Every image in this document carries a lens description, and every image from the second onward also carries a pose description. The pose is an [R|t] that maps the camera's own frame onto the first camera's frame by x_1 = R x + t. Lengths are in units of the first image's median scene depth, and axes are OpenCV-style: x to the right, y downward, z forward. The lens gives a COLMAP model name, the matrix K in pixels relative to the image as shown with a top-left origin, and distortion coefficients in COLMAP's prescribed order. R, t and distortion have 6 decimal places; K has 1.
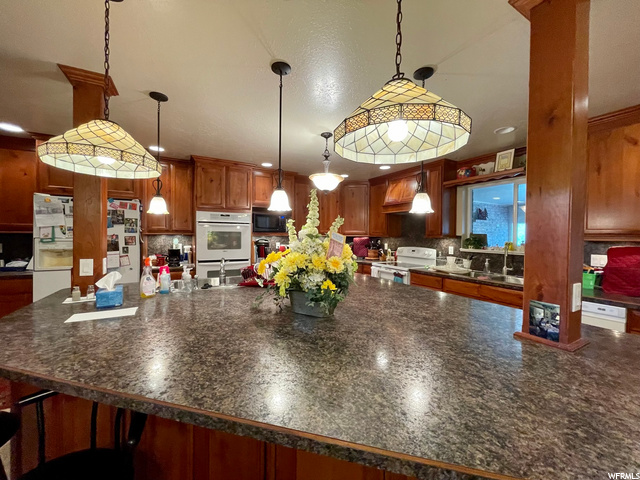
lens RADIAL K [[256.8, 0, 319.2], [0, 256.8, 237.8], [0, 0, 1]] dist [-0.007725, 0.000106]
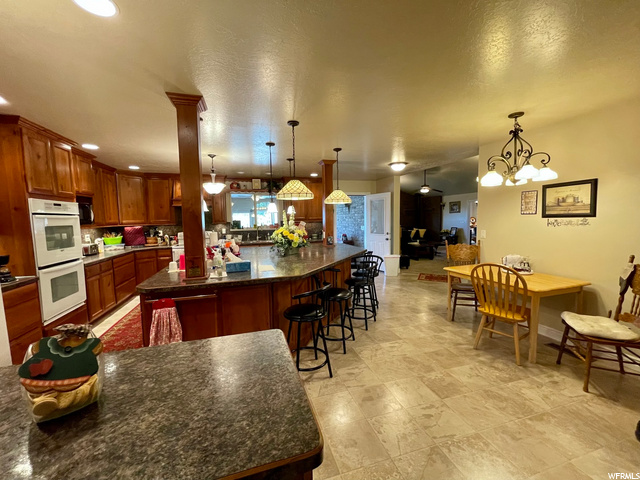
lens RADIAL K [[256.8, 0, 319.2], [0, 256.8, 237.8], [0, 0, 1]] dist [-0.007725, 0.000106]
pose [[0.211399, -0.089719, 0.973273, -1.000750], [0.030375, 0.995900, 0.085207, -0.031311], [-0.976928, 0.011550, 0.213257, 0.075152]]
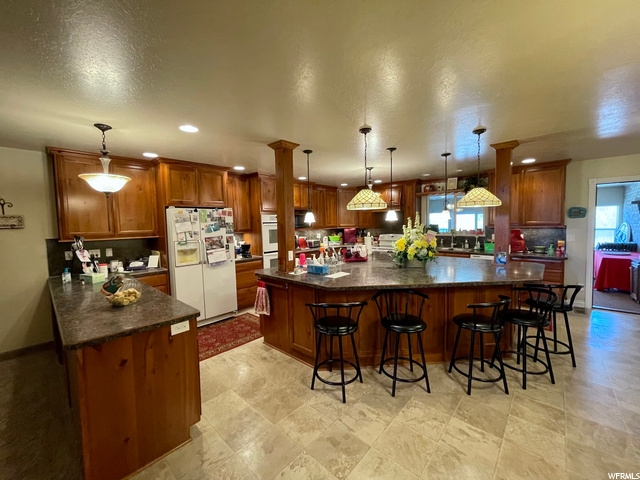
lens RADIAL K [[256.8, 0, 319.2], [0, 256.8, 237.8], [0, 0, 1]] dist [-0.007725, 0.000106]
pose [[0.945714, -0.051595, 0.320877, -0.627919], [0.036732, 0.997961, 0.052206, -0.044080], [-0.322916, -0.037586, 0.945681, -0.342982]]
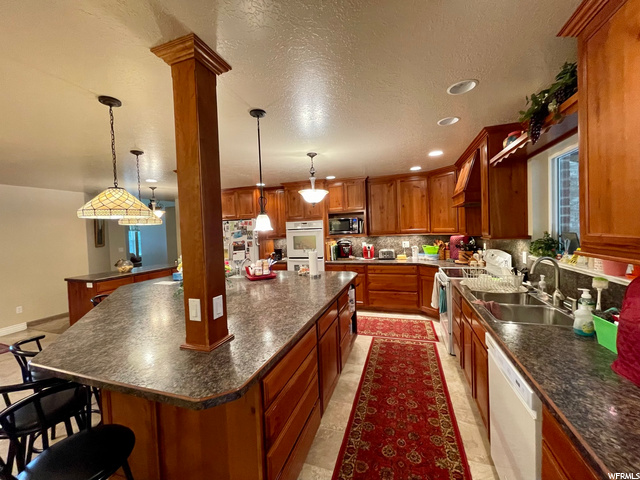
lens RADIAL K [[256.8, 0, 319.2], [0, 256.8, 237.8], [0, 0, 1]] dist [-0.007725, 0.000106]
pose [[0.678120, -0.013220, -0.734832, 0.679323], [0.038602, 0.999099, 0.017648, -0.035955], [0.733937, -0.040334, 0.678019, 0.177716]]
